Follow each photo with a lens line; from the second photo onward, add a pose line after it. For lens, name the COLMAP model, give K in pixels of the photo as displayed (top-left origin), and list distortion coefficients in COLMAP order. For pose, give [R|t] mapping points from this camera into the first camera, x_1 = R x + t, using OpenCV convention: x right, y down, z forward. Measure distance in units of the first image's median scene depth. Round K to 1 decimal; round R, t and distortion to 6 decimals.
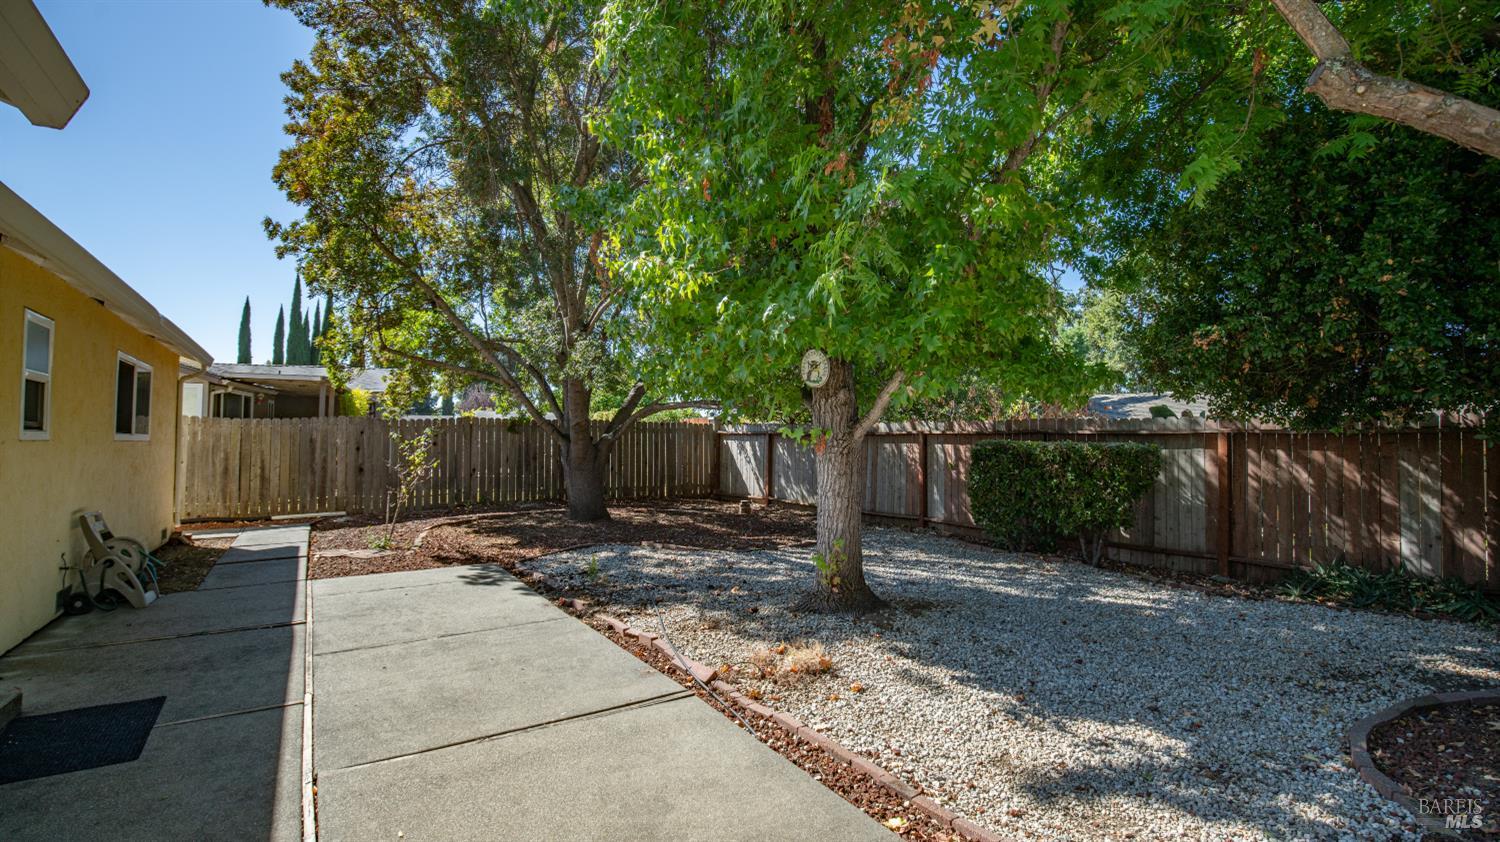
lens RADIAL K [[694.8, 0, 750.0], [0, 694.8, 421.0], [0, 0, 1]] dist [-0.025933, 0.000130]
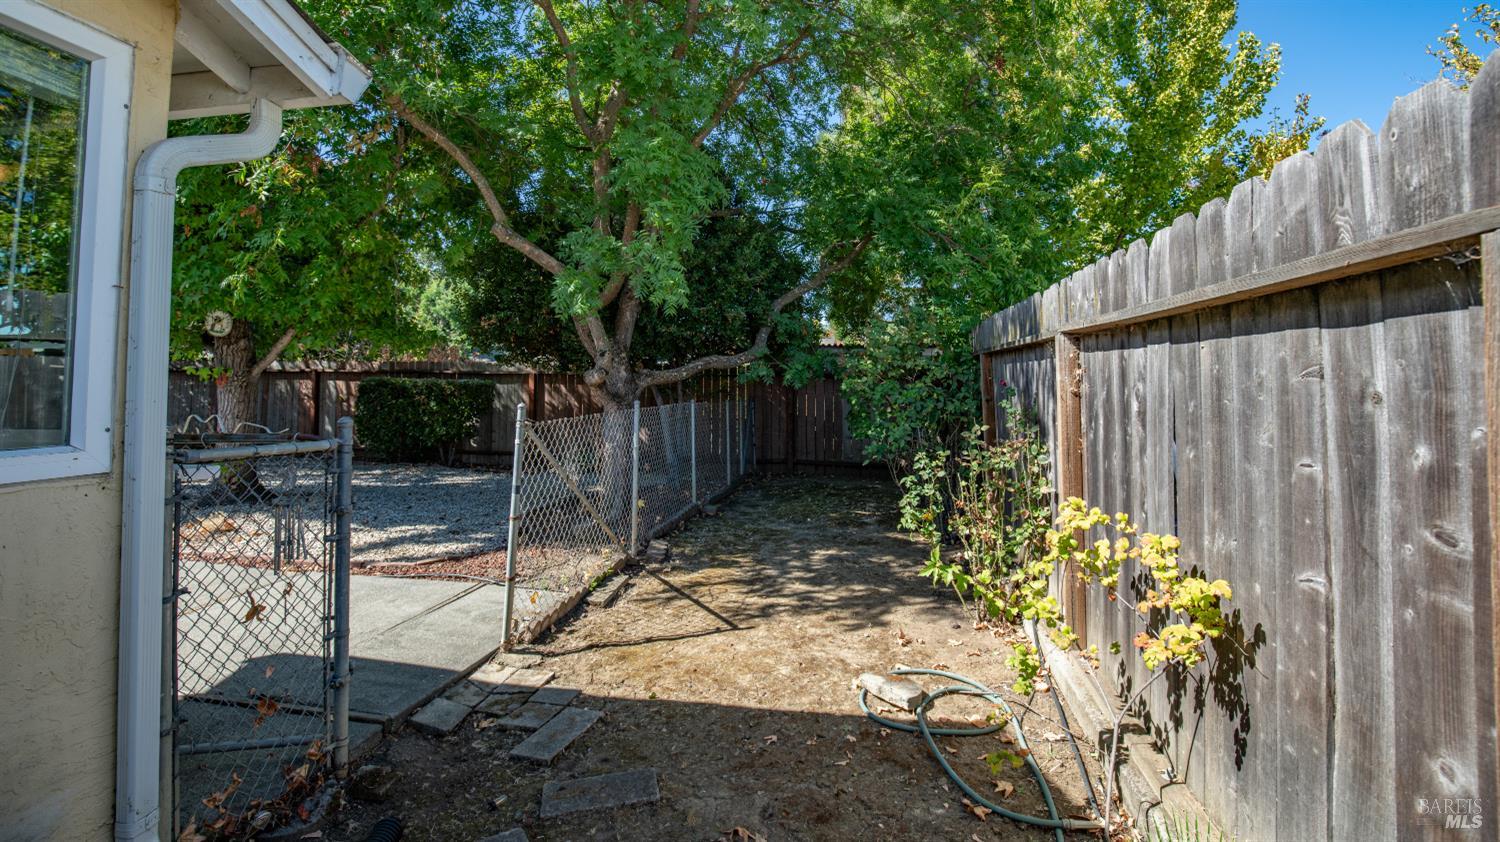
lens RADIAL K [[721.3, 0, 747.4], [0, 721.3, 356.8], [0, 0, 1]] dist [-0.002084, -0.000267]
pose [[0.717067, 0.027058, 0.696479, -0.099496], [-0.024833, 0.999604, -0.013267, -0.011306], [-0.696562, -0.007782, 0.717455, -0.498455]]
